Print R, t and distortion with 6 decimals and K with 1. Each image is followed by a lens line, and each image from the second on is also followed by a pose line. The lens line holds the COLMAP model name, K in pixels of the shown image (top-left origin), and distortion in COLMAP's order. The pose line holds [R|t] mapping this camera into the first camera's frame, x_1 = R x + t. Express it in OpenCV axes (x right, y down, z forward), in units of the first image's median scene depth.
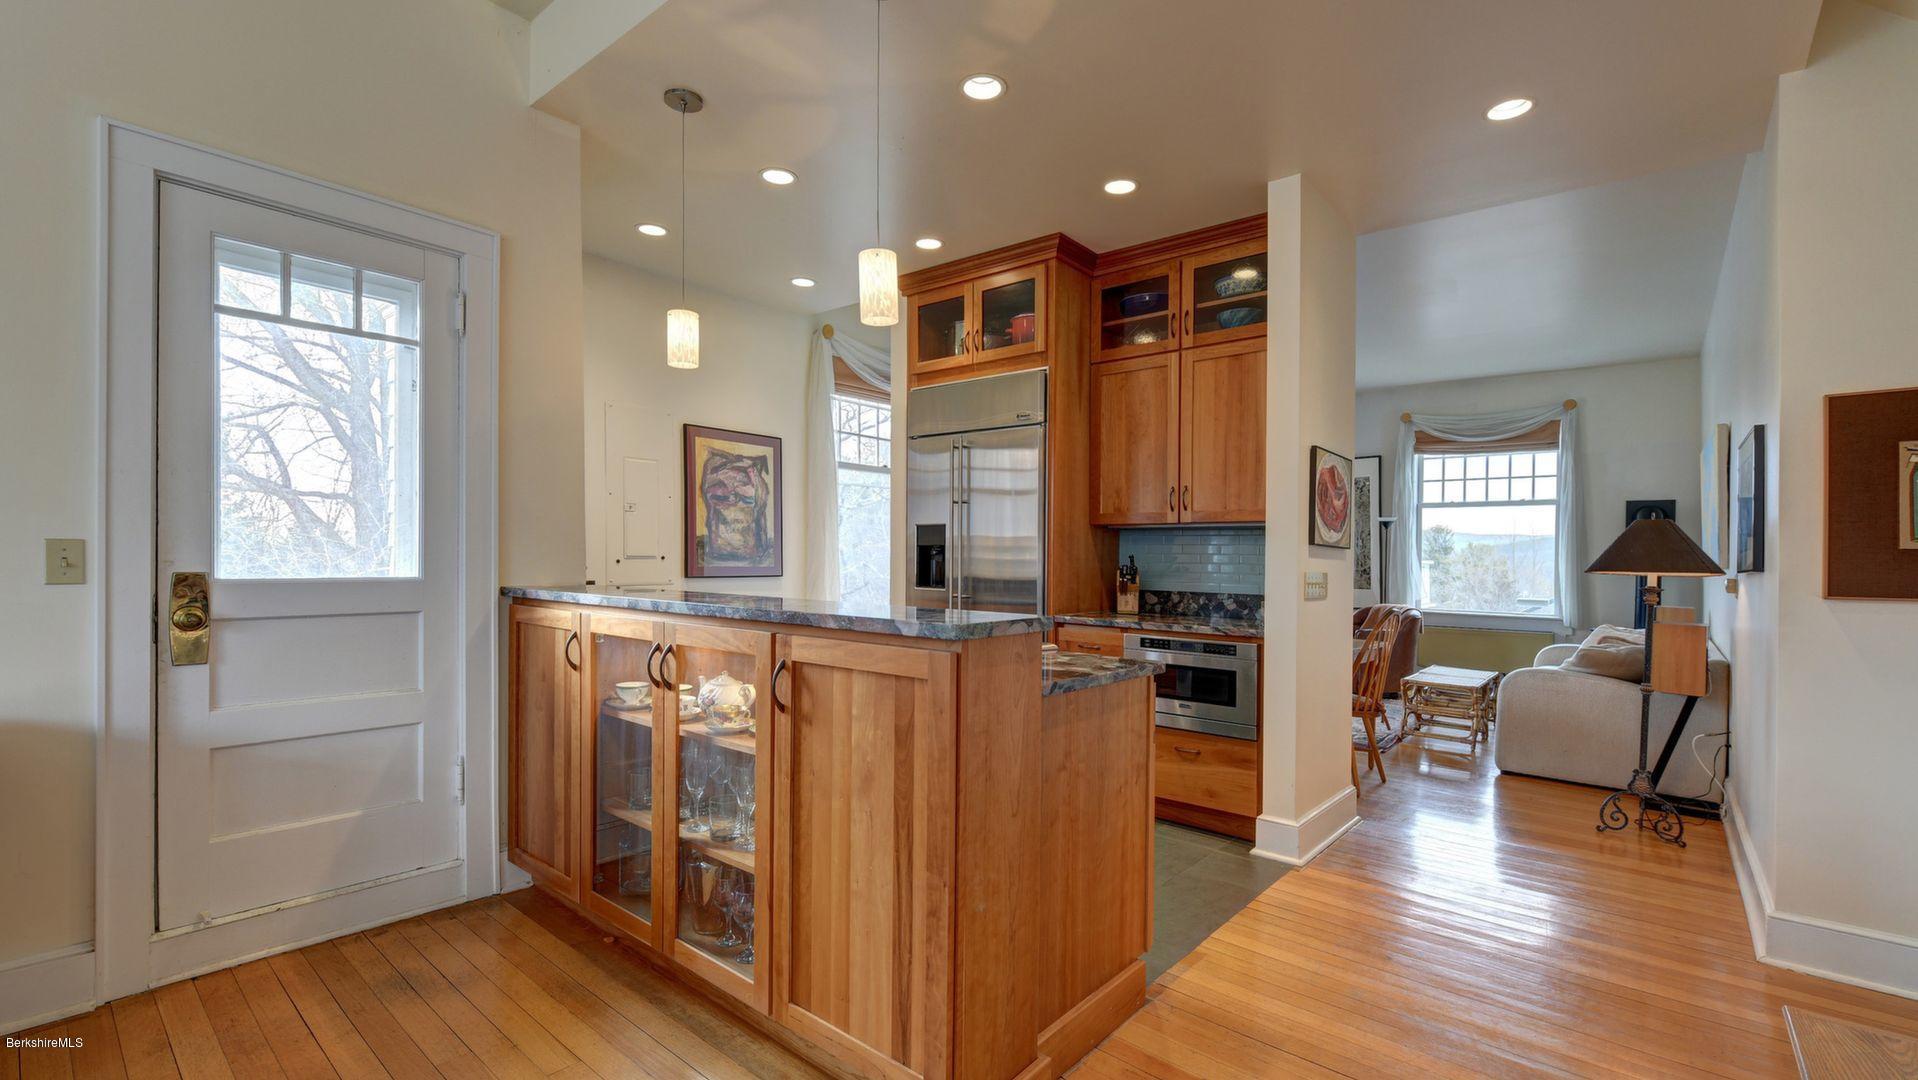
lens RADIAL K [[829.6, 0, 965.1], [0, 829.6, 573.2], [0, 0, 1]] dist [-0.000837, 0.000083]
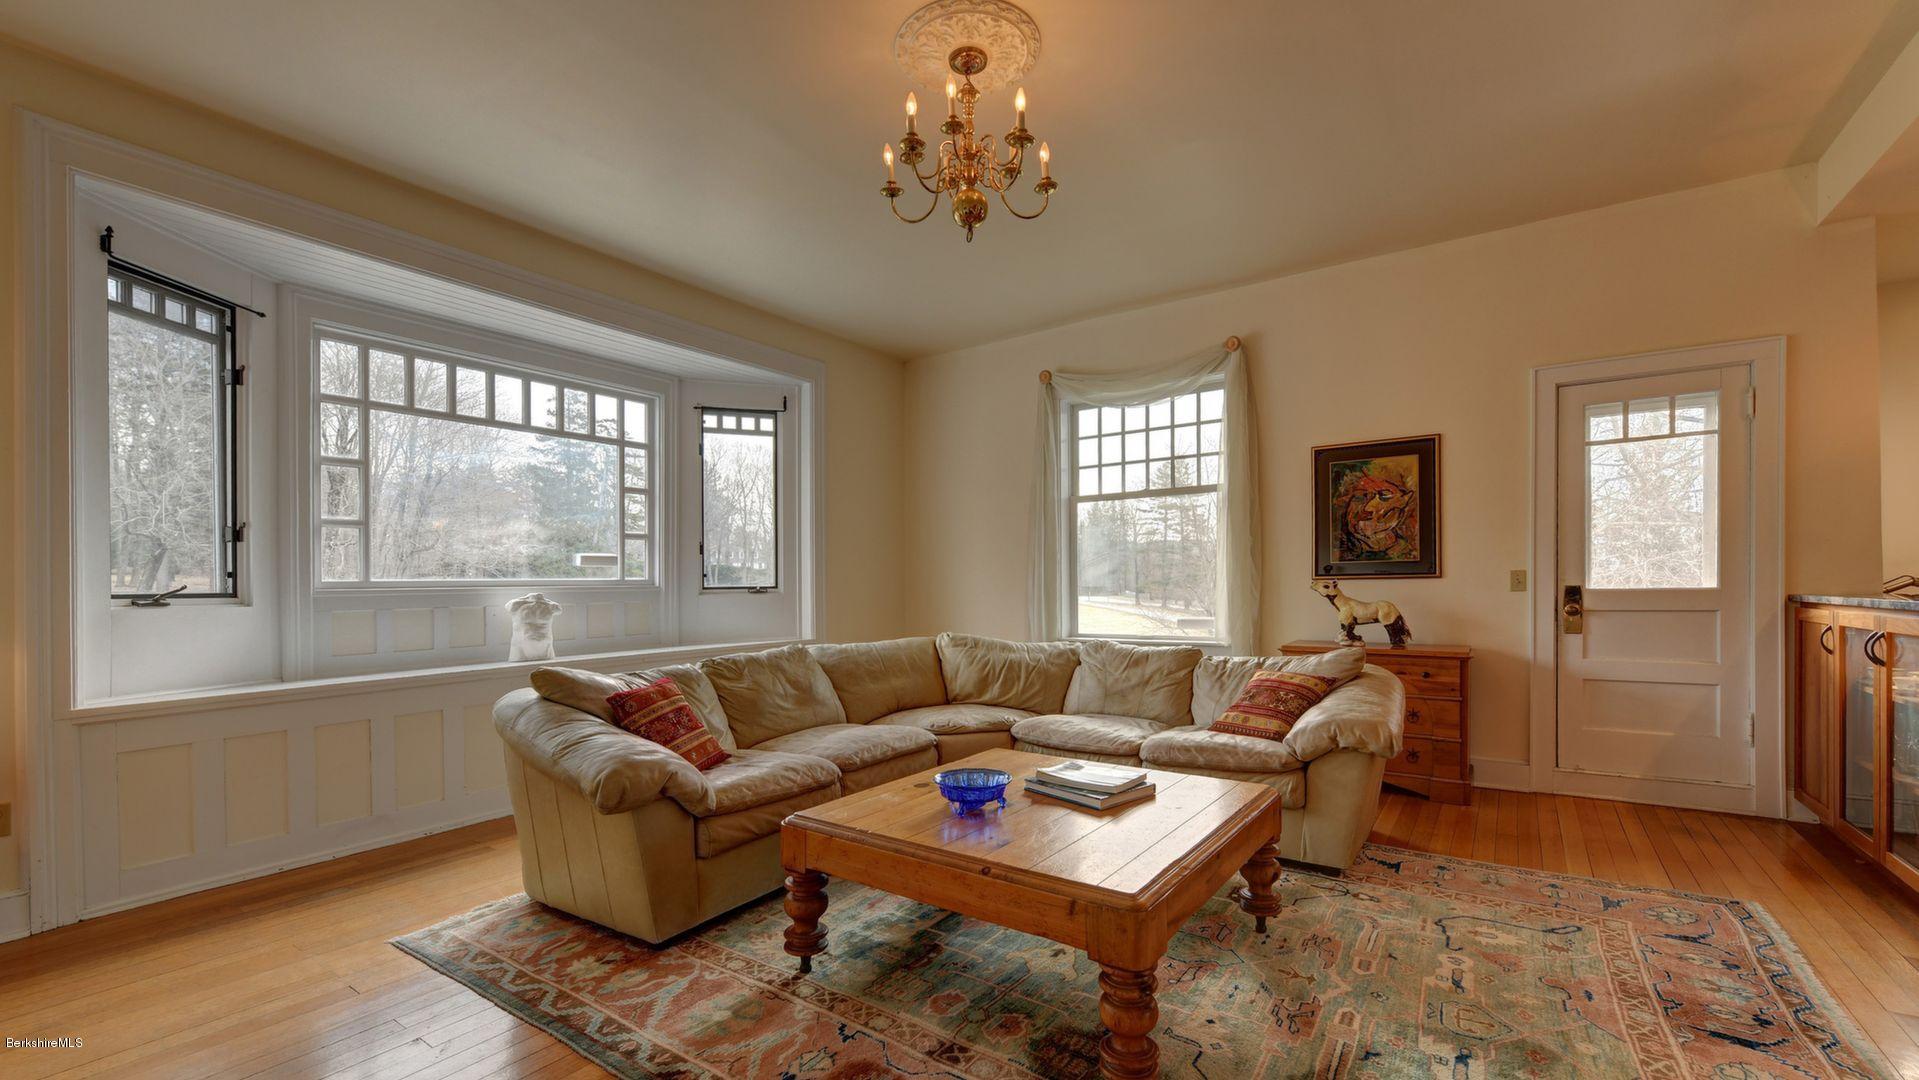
lens RADIAL K [[757.1, 0, 943.6], [0, 757.1, 597.1], [0, 0, 1]] dist [-0.010083, 0.000658]
pose [[0.063698, -0.000739, -0.997969, 0.392055], [-0.000920, 0.999999, -0.000799, 0.015778], [0.997969, 0.000969, 0.063697, -0.312538]]
